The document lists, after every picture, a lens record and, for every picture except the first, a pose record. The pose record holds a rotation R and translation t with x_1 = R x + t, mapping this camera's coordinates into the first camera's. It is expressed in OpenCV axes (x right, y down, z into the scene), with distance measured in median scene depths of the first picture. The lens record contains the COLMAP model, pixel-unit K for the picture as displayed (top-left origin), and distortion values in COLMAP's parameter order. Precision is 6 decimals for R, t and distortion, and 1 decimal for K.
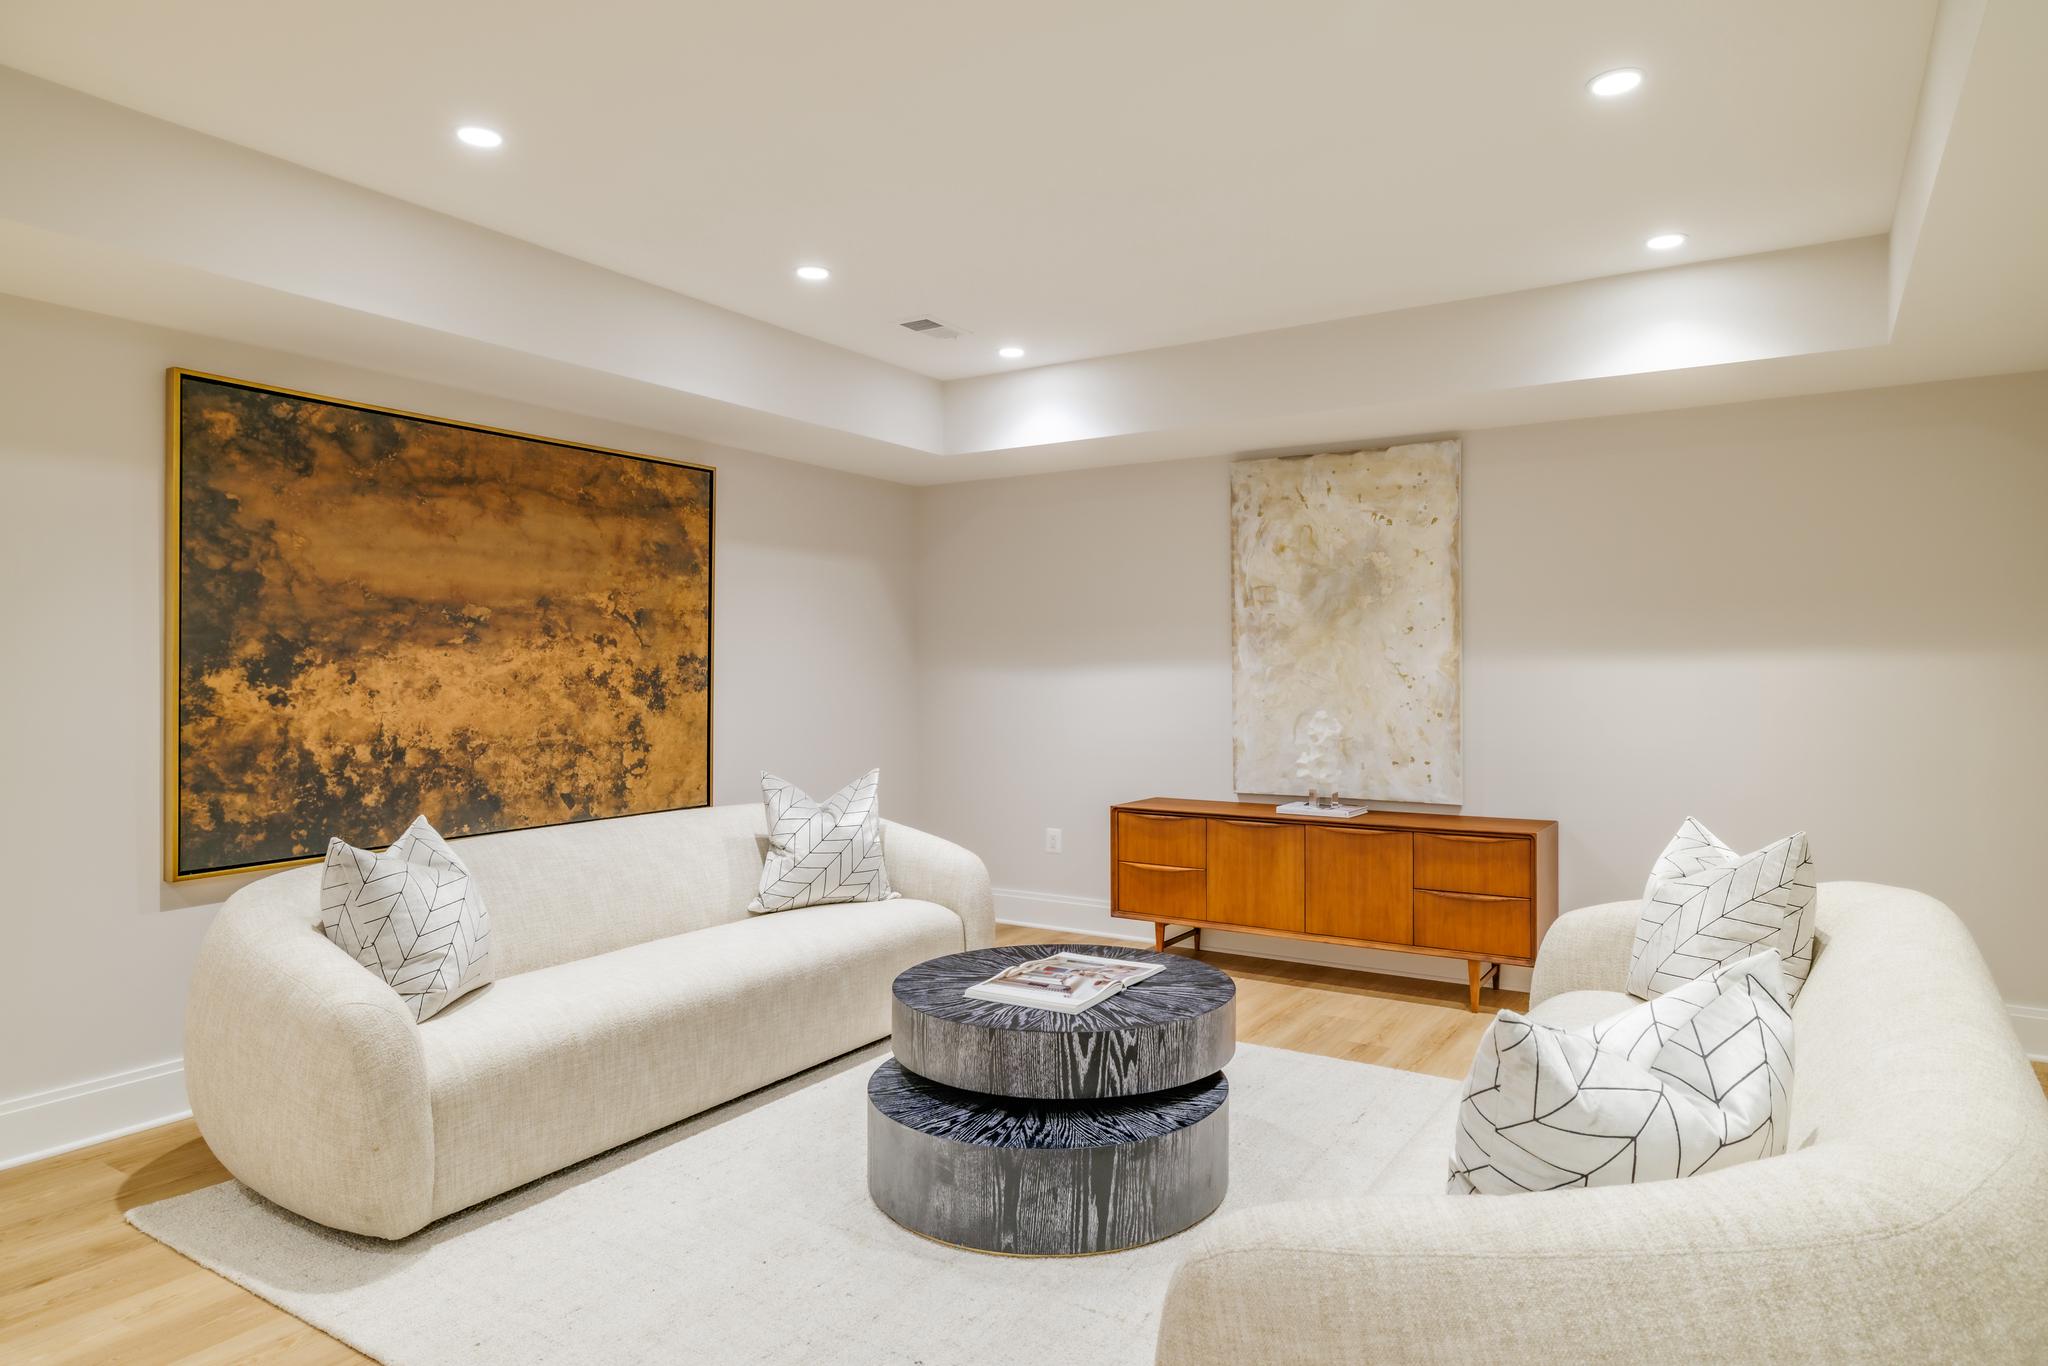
lens RADIAL K [[1217.8, 0, 1028.0], [0, 1217.8, 678.1], [0, 0, 1]] dist [-0.005965, 0.000796]
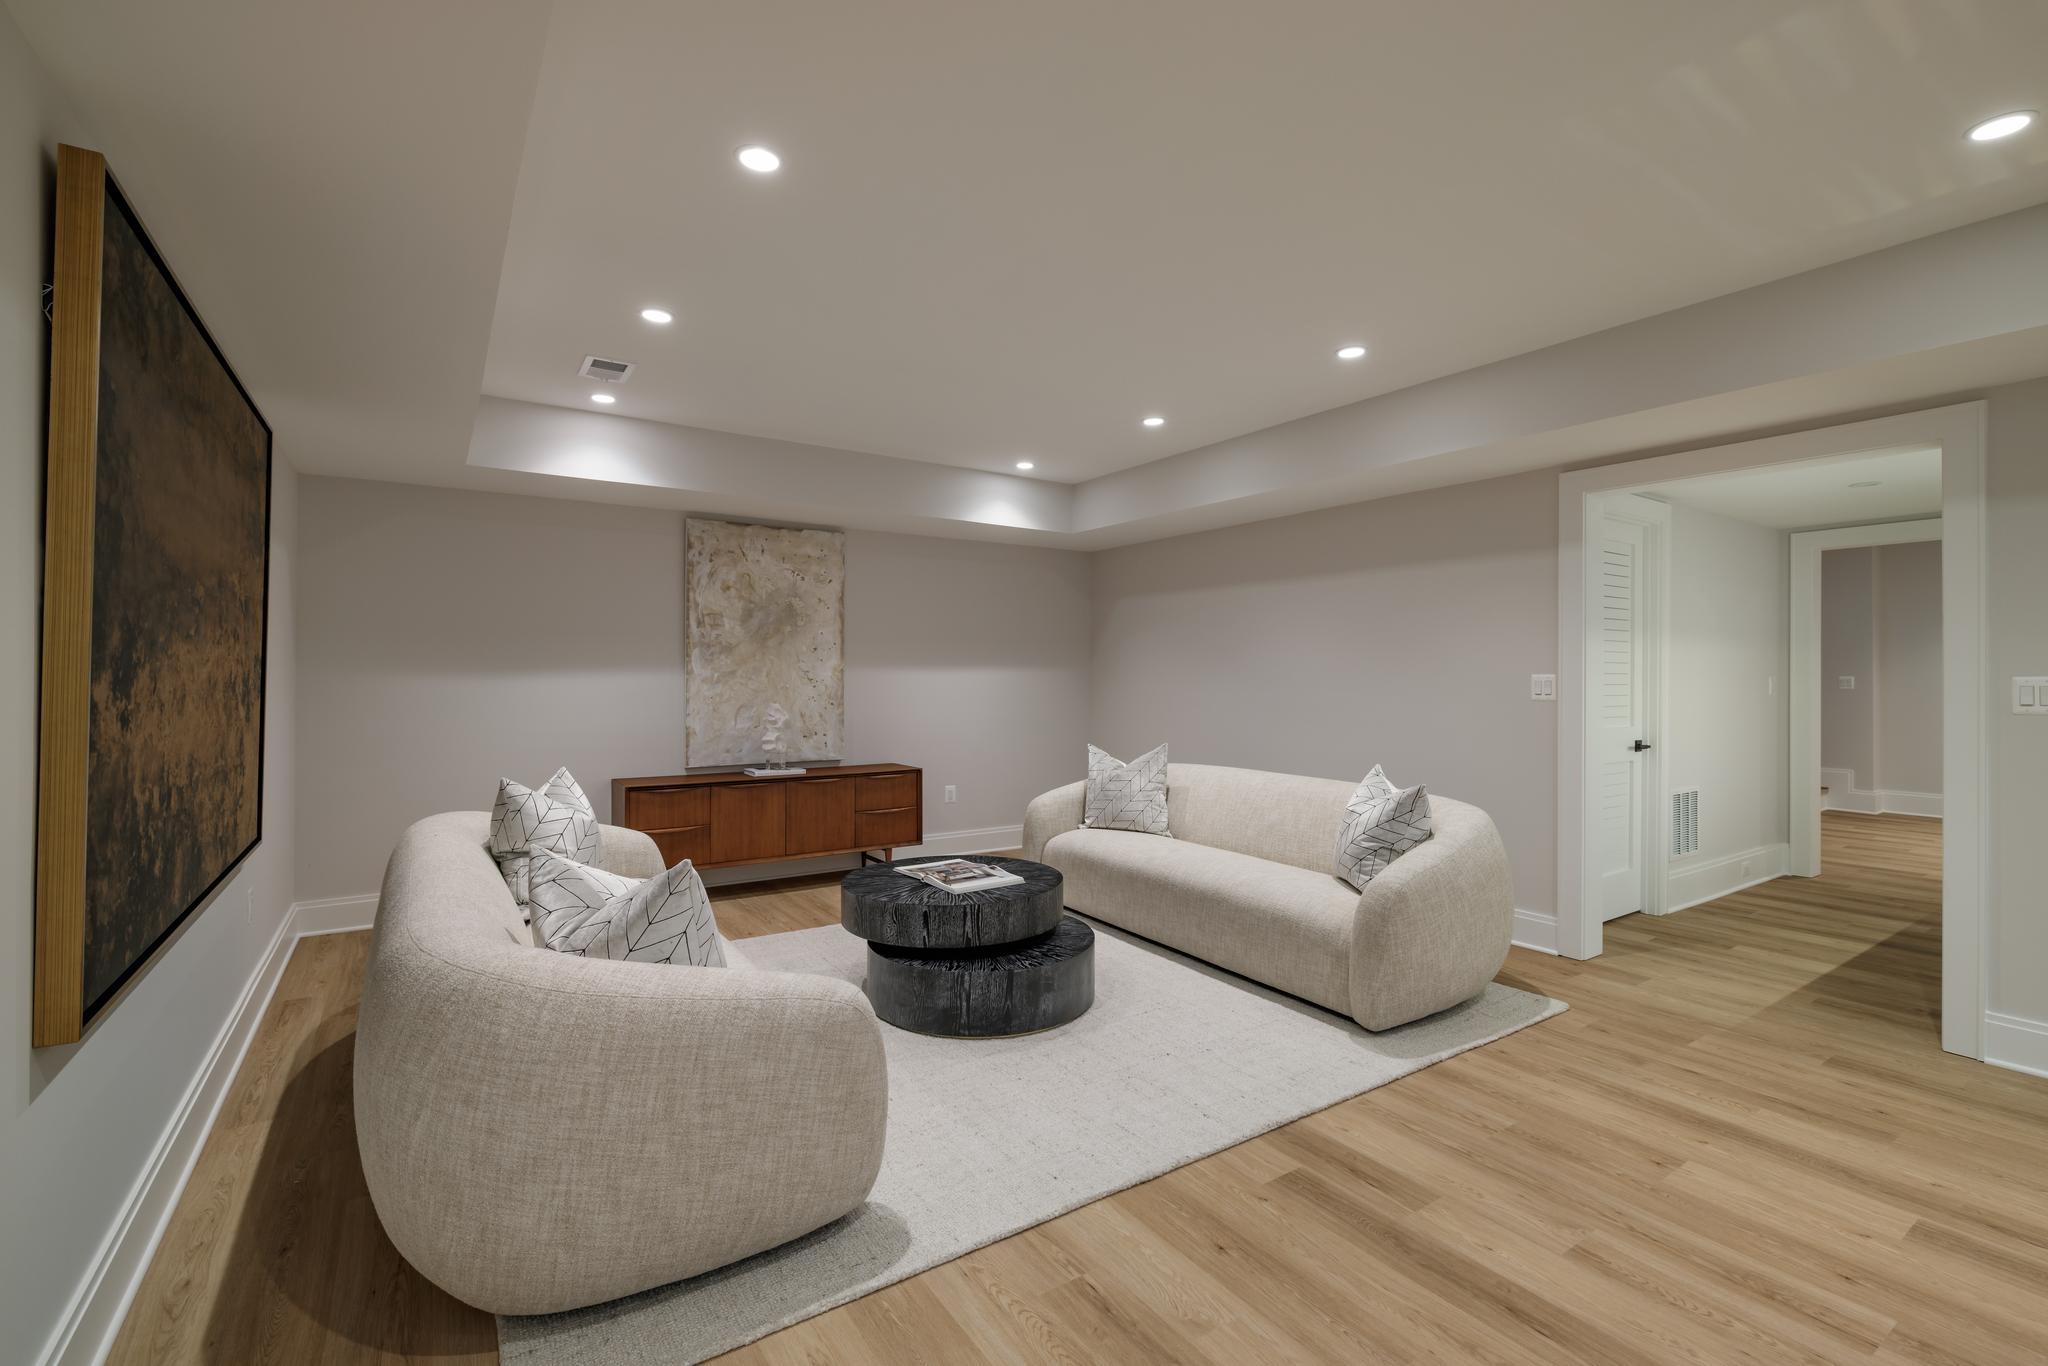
lens RADIAL K [[912.5, 0, 1028.3], [0, 912.5, 680.3], [0, 0, 1]] dist [0.002714, 0.000397]
pose [[0.395096, -0.002216, 0.918637, -0.641339], [0.001805, 0.999997, 0.001636, -0.002138], [-0.918638, 0.001012, 0.395098, 0.288407]]
